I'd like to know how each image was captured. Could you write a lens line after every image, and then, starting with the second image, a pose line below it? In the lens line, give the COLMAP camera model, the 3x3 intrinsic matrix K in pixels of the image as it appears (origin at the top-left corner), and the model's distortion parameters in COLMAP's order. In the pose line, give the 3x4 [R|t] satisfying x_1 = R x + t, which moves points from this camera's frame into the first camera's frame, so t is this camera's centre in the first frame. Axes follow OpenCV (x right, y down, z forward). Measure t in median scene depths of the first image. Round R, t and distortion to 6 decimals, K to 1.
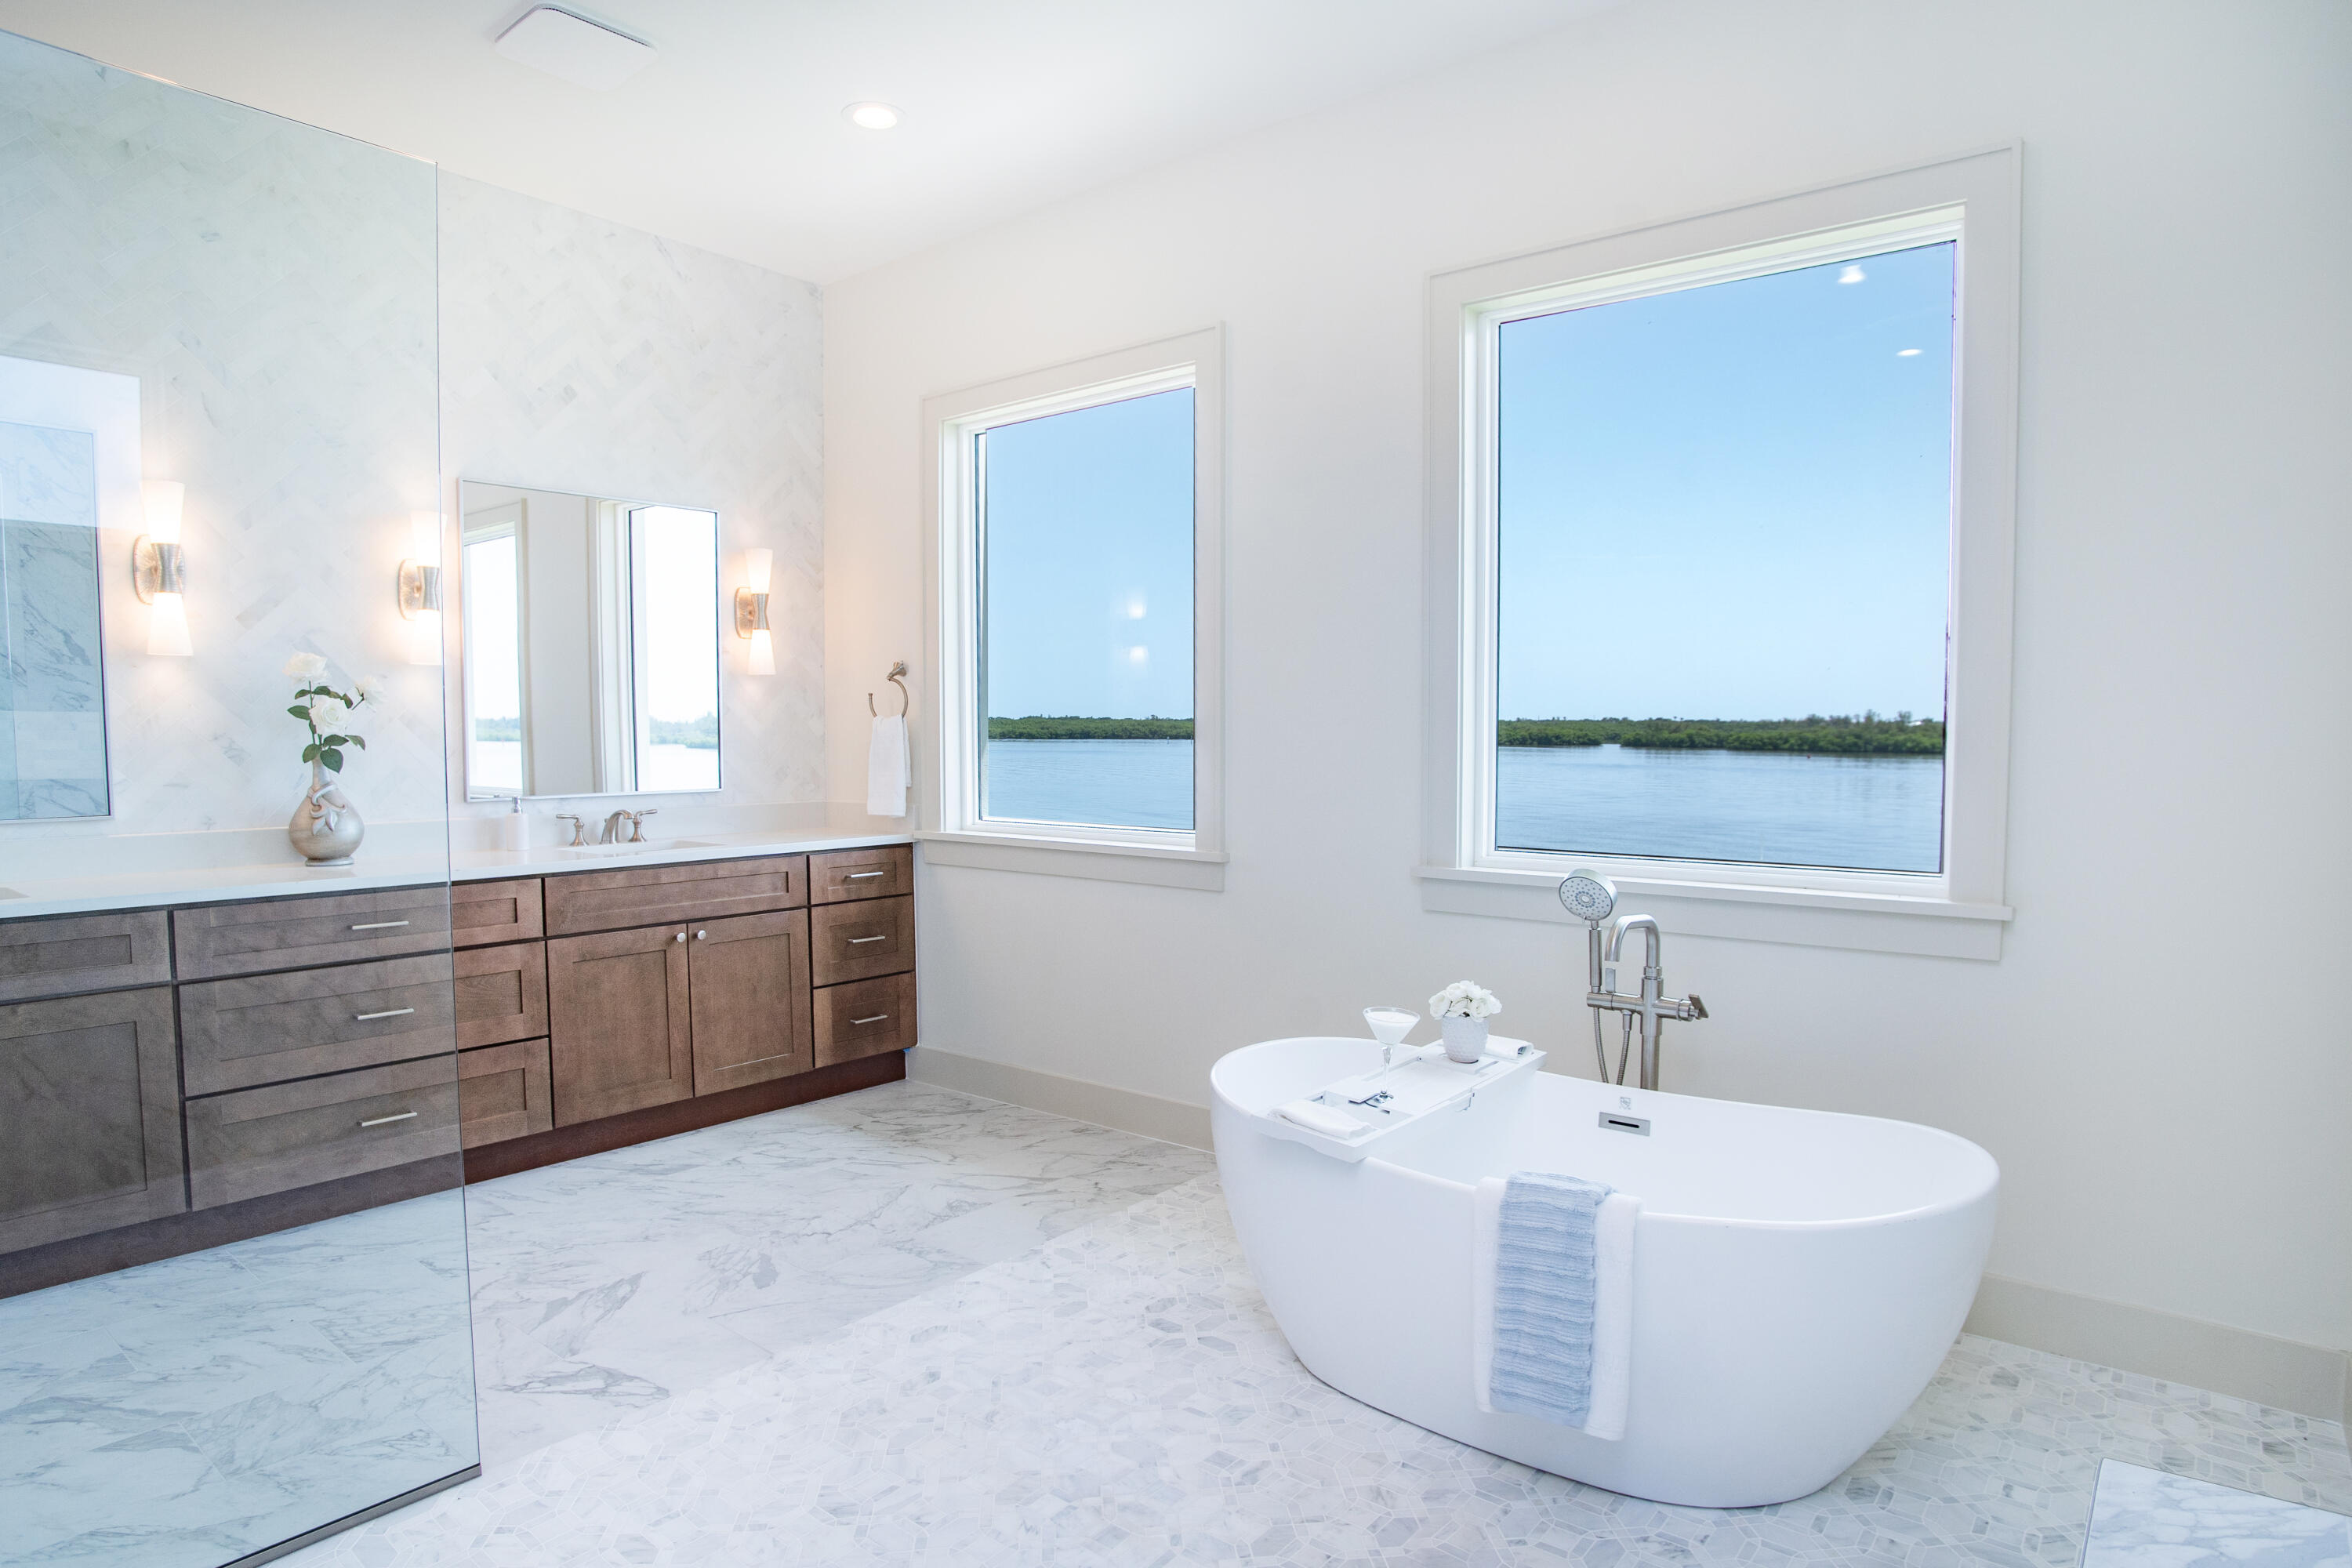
lens RADIAL K [[1352.4, 0, 1176.0], [0, 1352.4, 784.0], [0, 0, 1]] dist [-0.064046, 0.000209]
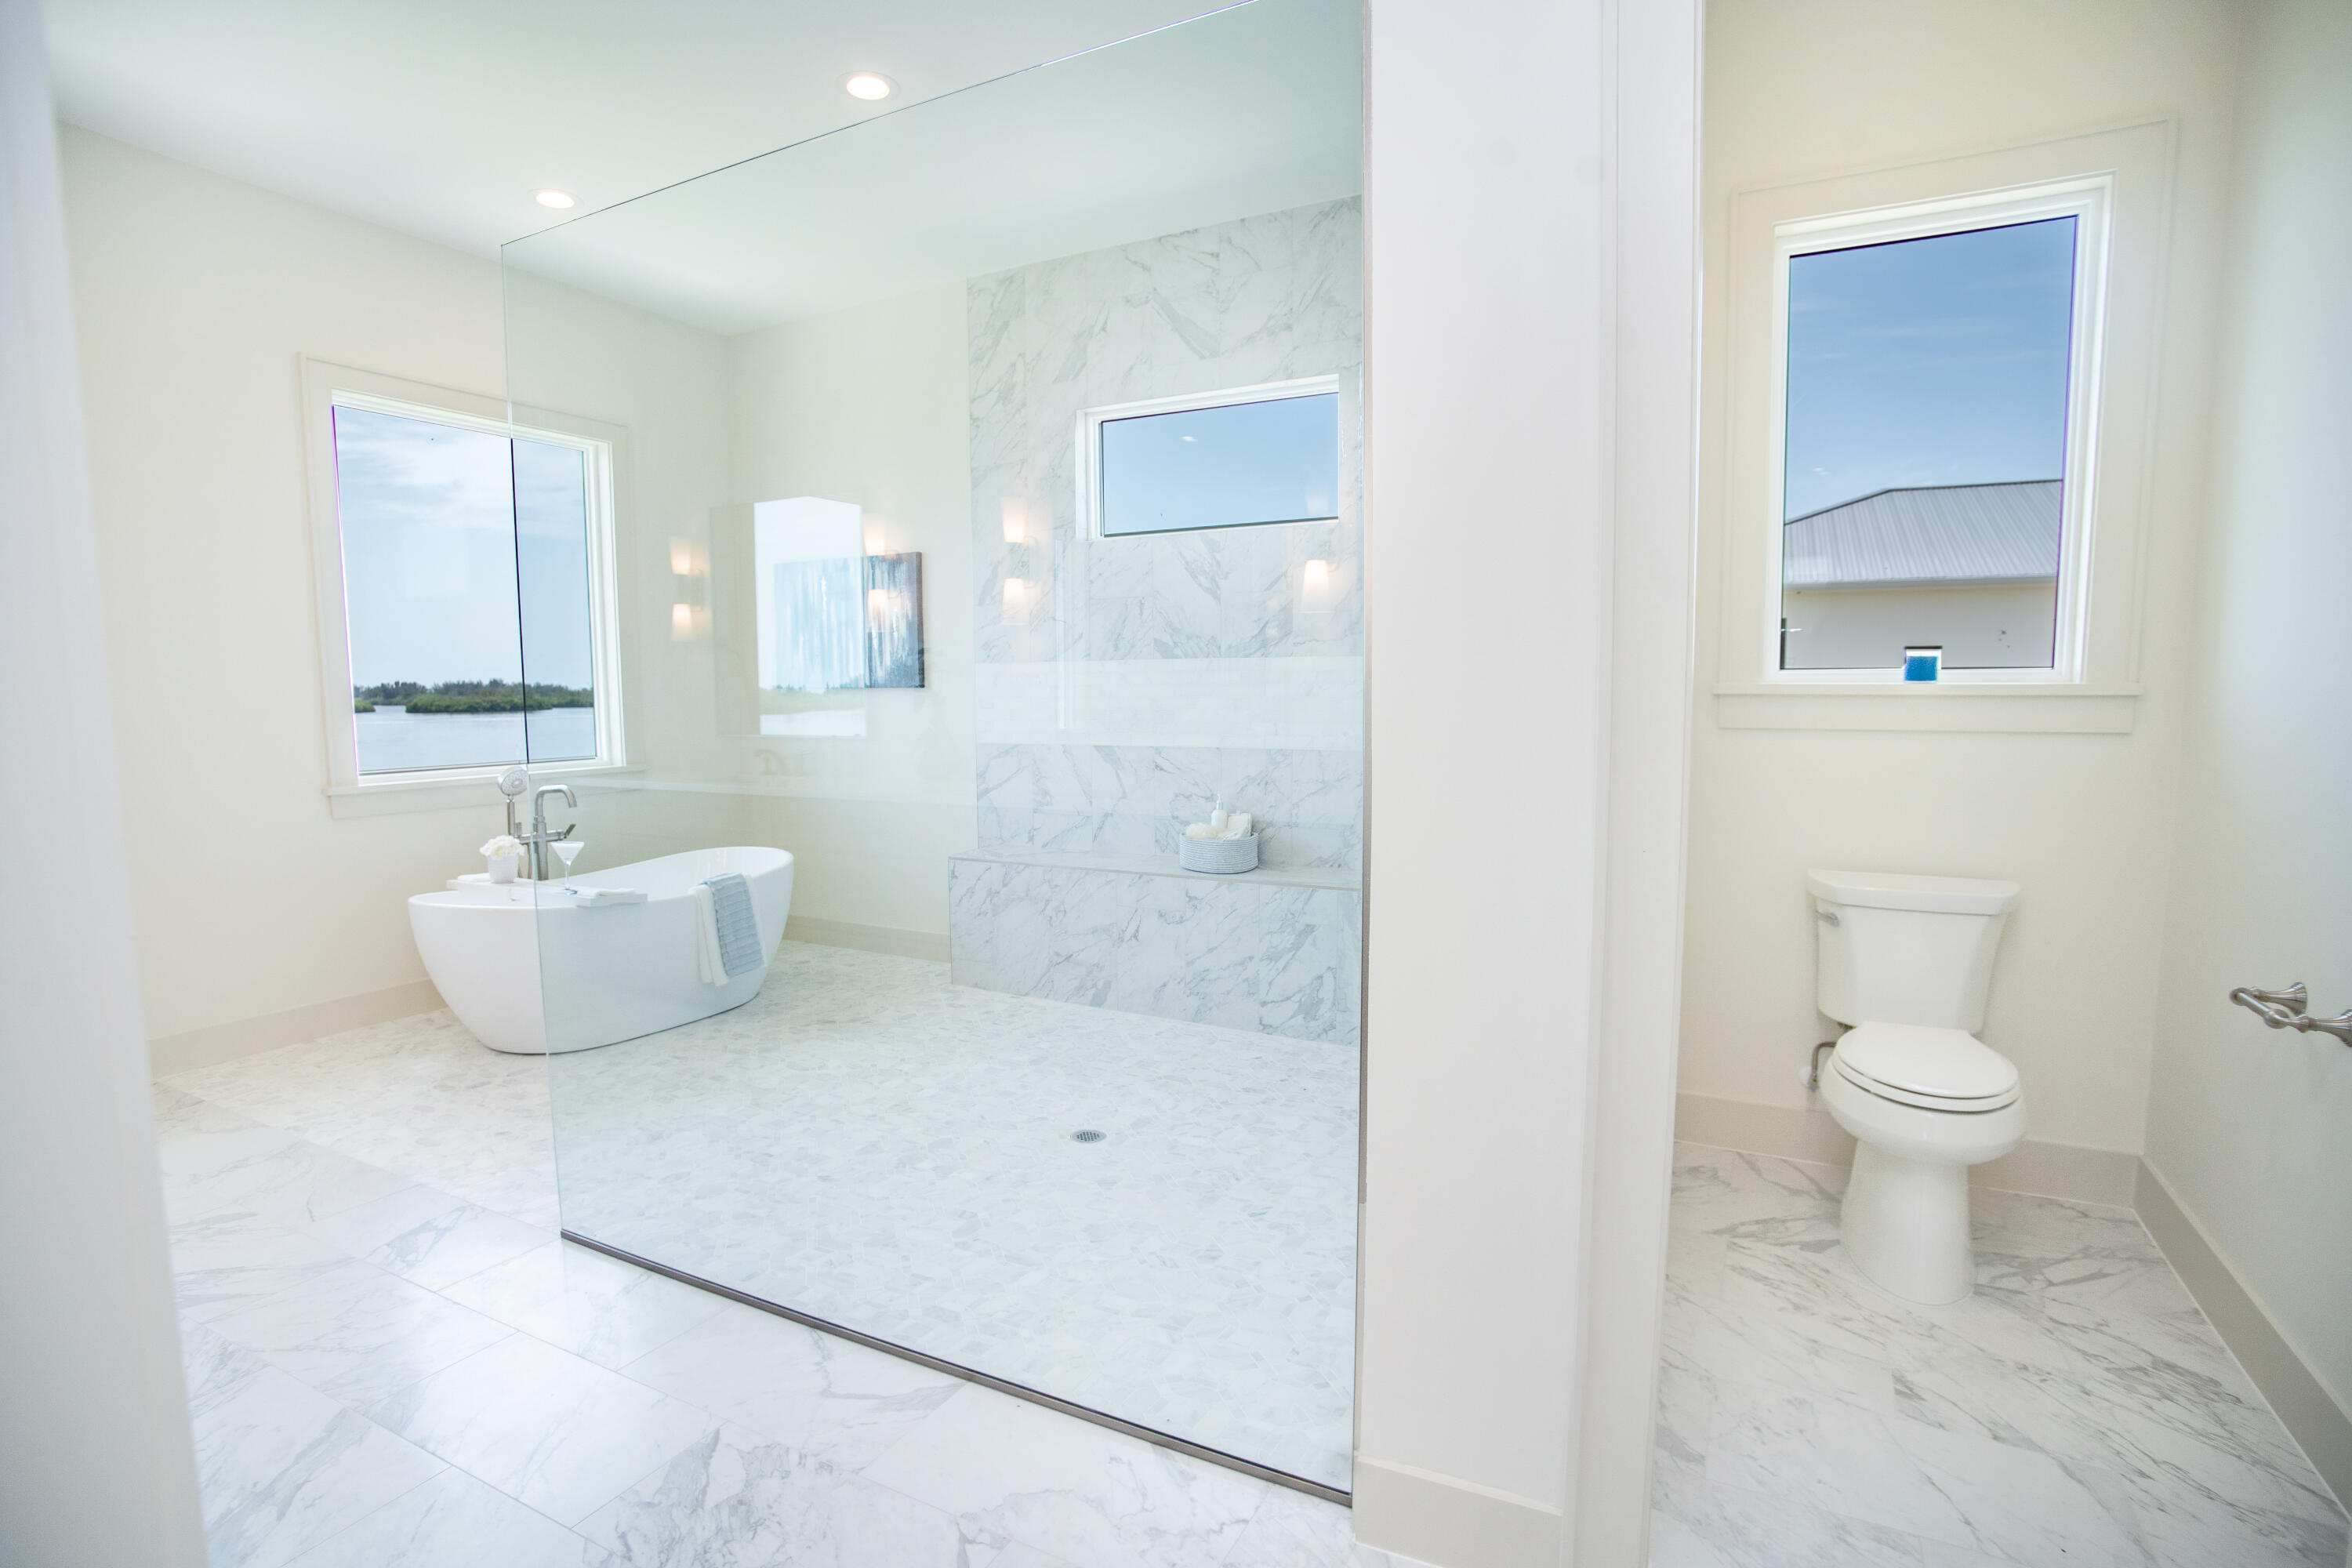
lens RADIAL K [[1139.5, 0, 1176.0], [0, 1139.5, 784.0], [0, 0, 1]] dist [0.000100, 0.000023]
pose [[-0.190739, -0.088300, 0.977661, -1.423299], [0.041801, 0.994312, 0.097959, -0.037384], [-0.980750, 0.059552, -0.185963, 0.433197]]
